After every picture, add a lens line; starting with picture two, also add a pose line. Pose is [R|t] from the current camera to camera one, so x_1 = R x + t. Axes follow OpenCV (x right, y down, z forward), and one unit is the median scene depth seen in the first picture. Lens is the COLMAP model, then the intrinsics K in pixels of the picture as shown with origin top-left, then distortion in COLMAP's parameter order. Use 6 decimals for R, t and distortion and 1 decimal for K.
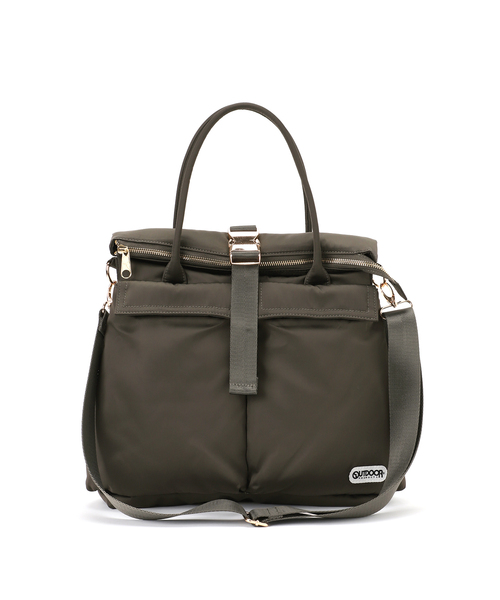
lens RADIAL K [[871.1, 0, 250.3], [0, 871.1, 299.0], [0, 0, 1]] dist [0.087435, 0.000000]
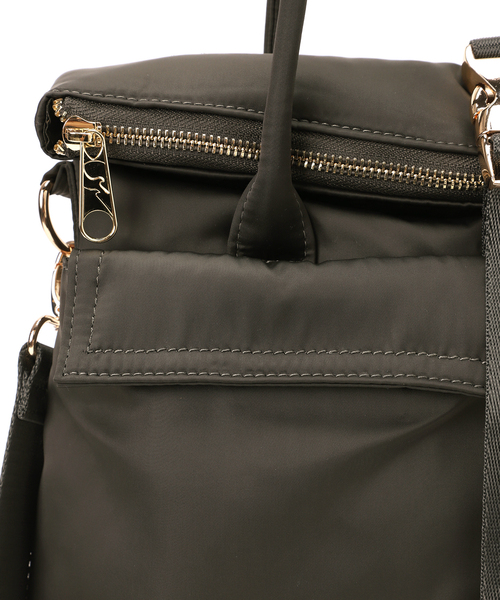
lens RADIAL K [[871.1, 0, 251.8], [0, 871.1, 301.9], [0, 0, 1]] dist [0.087435, 0.000000]
pose [[0.994897, 0.003687, -0.100825, -0.065154], [0.013545, 0.985403, 0.169695, -0.051109], [0.099979, -0.170195, 0.980325, 0.723835]]
